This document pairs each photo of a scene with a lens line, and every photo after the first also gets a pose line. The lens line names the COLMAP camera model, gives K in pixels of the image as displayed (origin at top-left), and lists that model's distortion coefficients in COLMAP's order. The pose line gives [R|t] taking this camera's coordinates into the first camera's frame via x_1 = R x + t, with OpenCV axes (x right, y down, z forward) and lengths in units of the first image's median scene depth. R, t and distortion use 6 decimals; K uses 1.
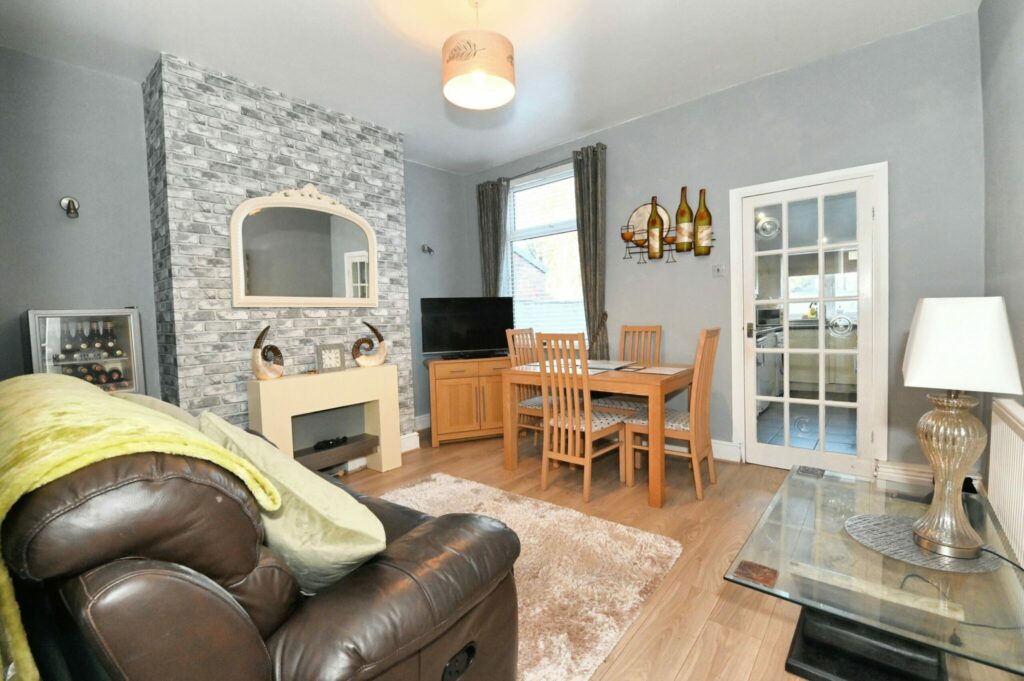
lens RADIAL K [[454.9, 0, 512.4], [0, 454.9, 339.9], [0, 0, 1]] dist [0.004989, 0.000707]
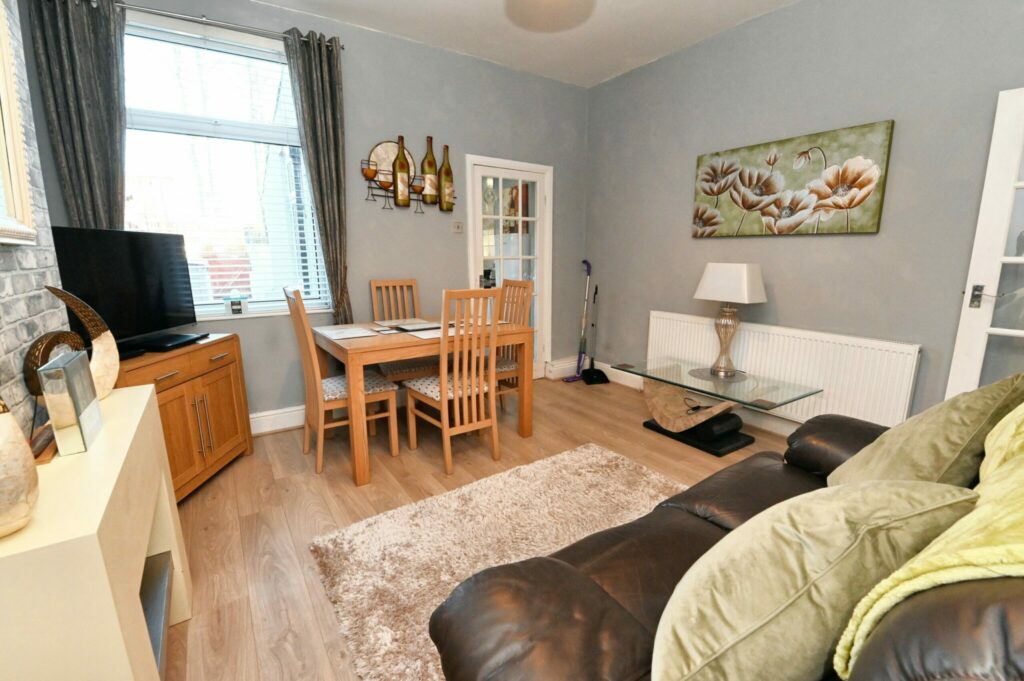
lens RADIAL K [[454.9, 0, 510.6], [0, 454.9, 343.0], [0, 0, 1]] dist [0.004989, 0.000707]
pose [[0.289776, -0.153212, 0.944752, -0.718013], [0.040009, 0.988180, 0.147983, -0.041477], [-0.956258, -0.005084, 0.292481, 0.677605]]
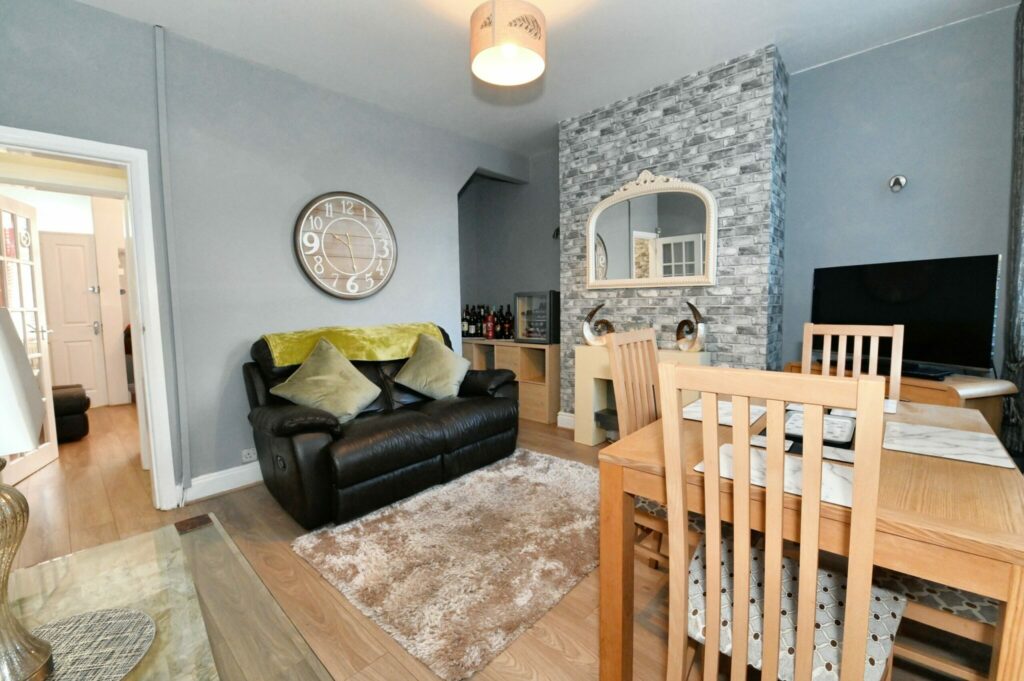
lens RADIAL K [[430.8, 0, 510.1], [0, 430.8, 336.4], [0, 0, 1]] dist [-0.001180, -0.000057]
pose [[-0.056186, 0.111988, -0.992120, 0.445323], [-0.034721, 0.992869, 0.114039, -0.046183], [0.997816, 0.040855, -0.051897, 0.552766]]
